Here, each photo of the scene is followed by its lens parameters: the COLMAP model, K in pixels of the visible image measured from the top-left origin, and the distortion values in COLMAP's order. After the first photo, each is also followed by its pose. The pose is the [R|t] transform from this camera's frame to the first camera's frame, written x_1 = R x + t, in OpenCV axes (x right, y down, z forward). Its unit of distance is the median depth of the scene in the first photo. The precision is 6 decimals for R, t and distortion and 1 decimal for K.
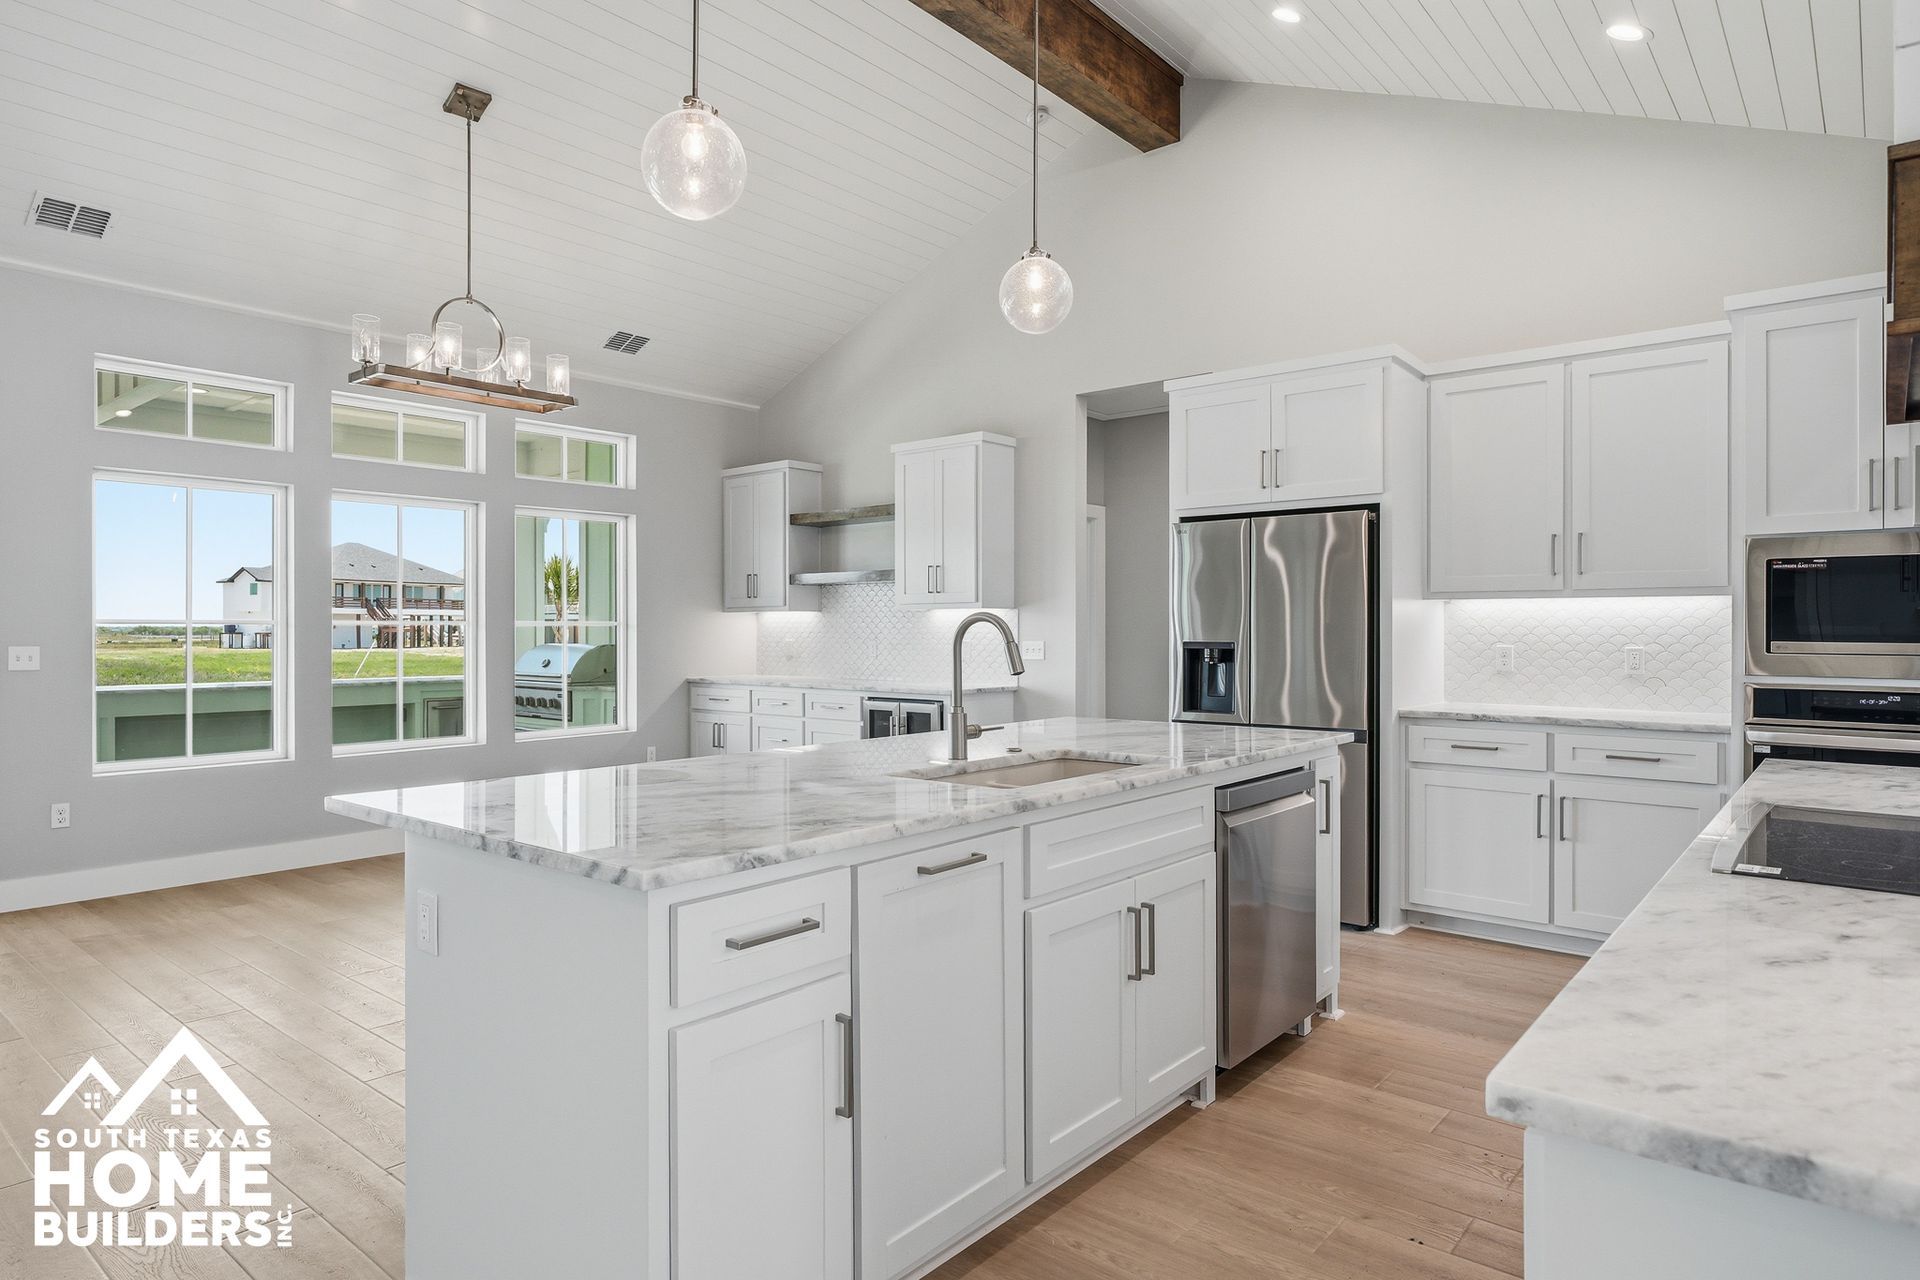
lens RADIAL K [[1107.0, 0, 947.0], [0, 1107.0, 633.9], [0, 0, 1]] dist [-0.001120, -0.000765]
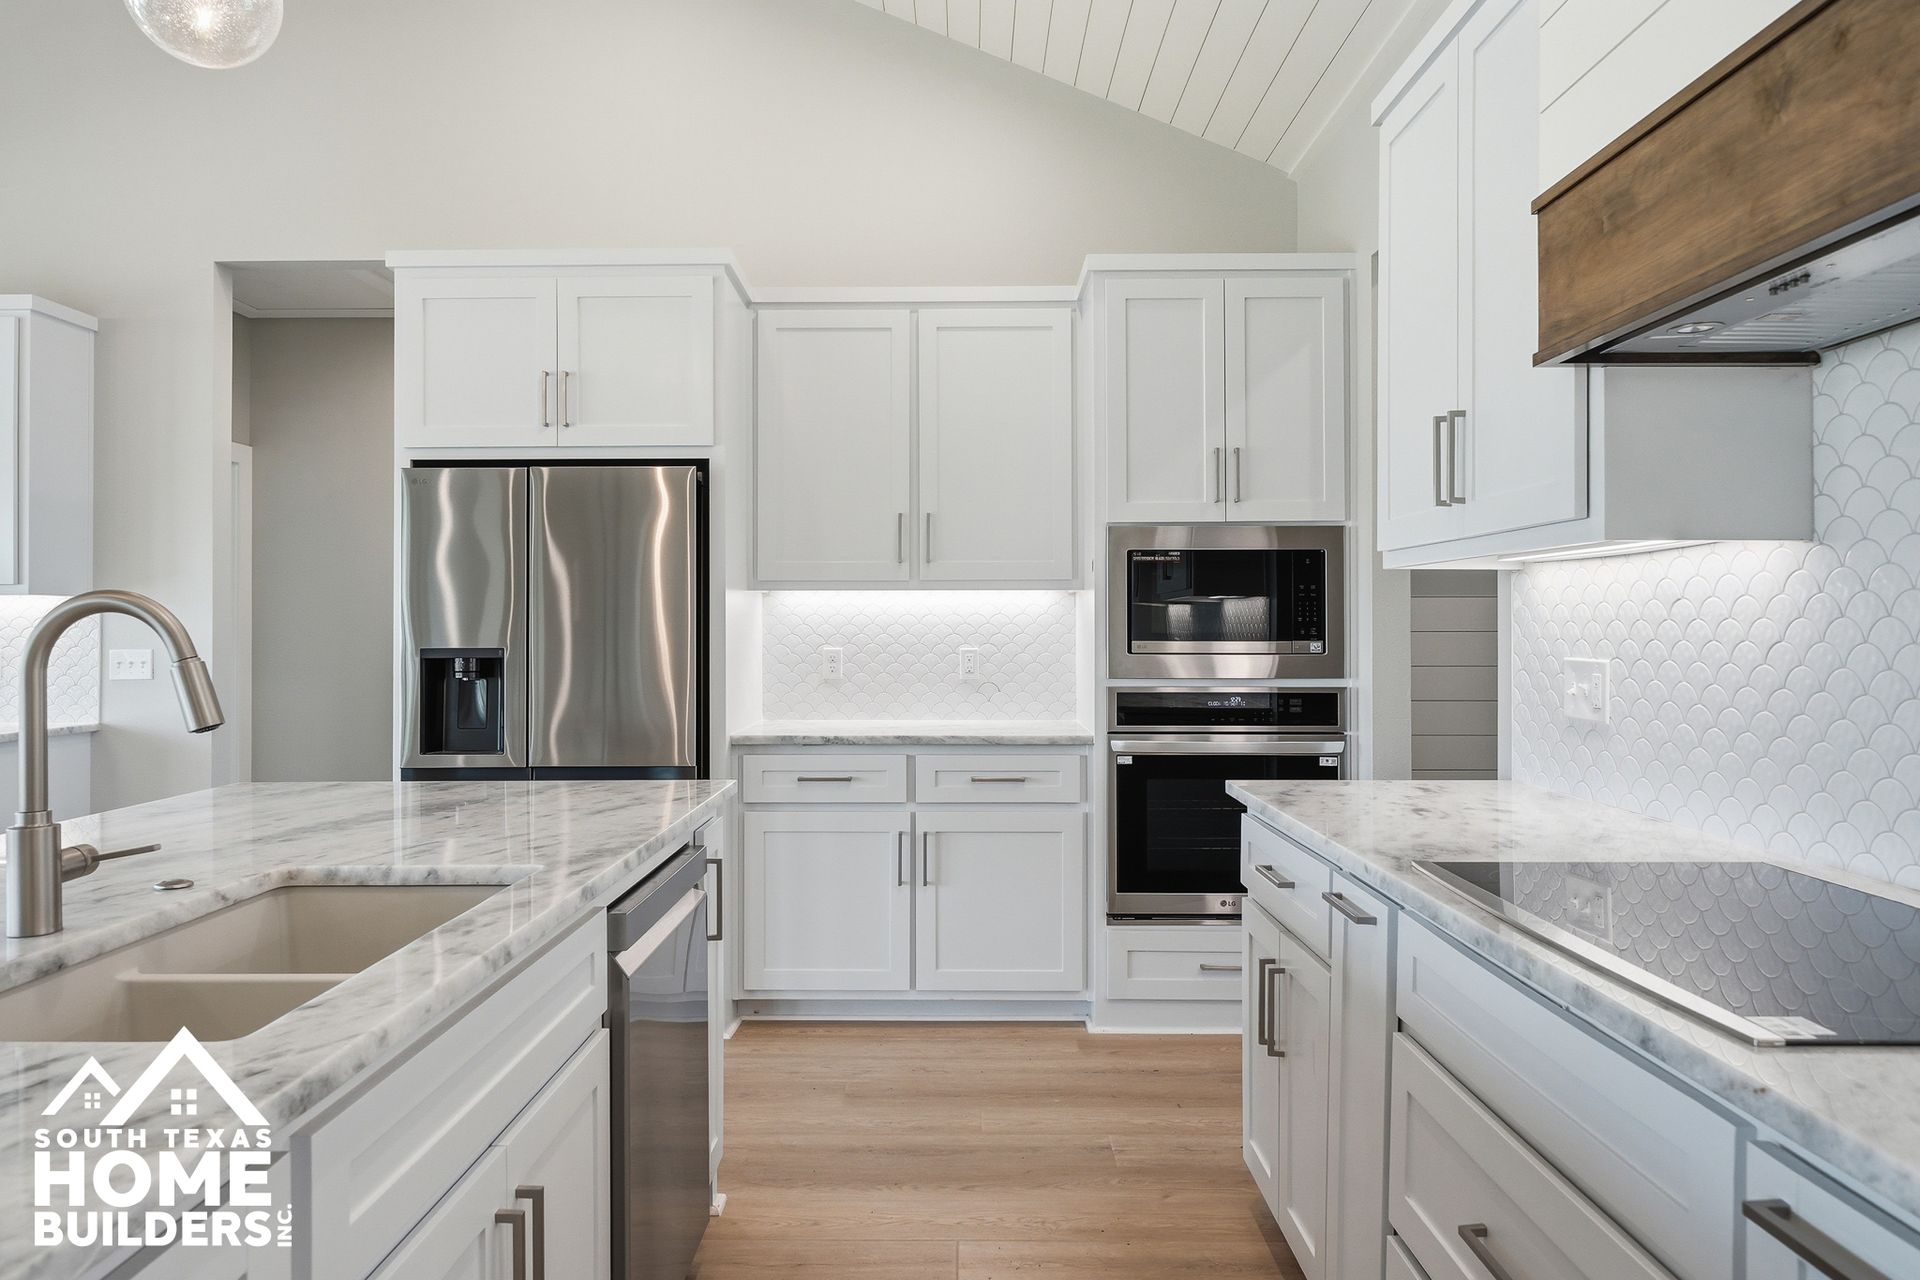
lens RADIAL K [[1236.3, 0, 946.9], [0, 1236.3, 616.4], [0, 0, 1]] dist [-0.002034, -0.002129]
pose [[0.770568, 0.003879, 0.637346, -0.015127], [0.005537, 0.999903, -0.012780, -0.000871], [-0.637334, 0.013377, 0.770472, 0.265210]]
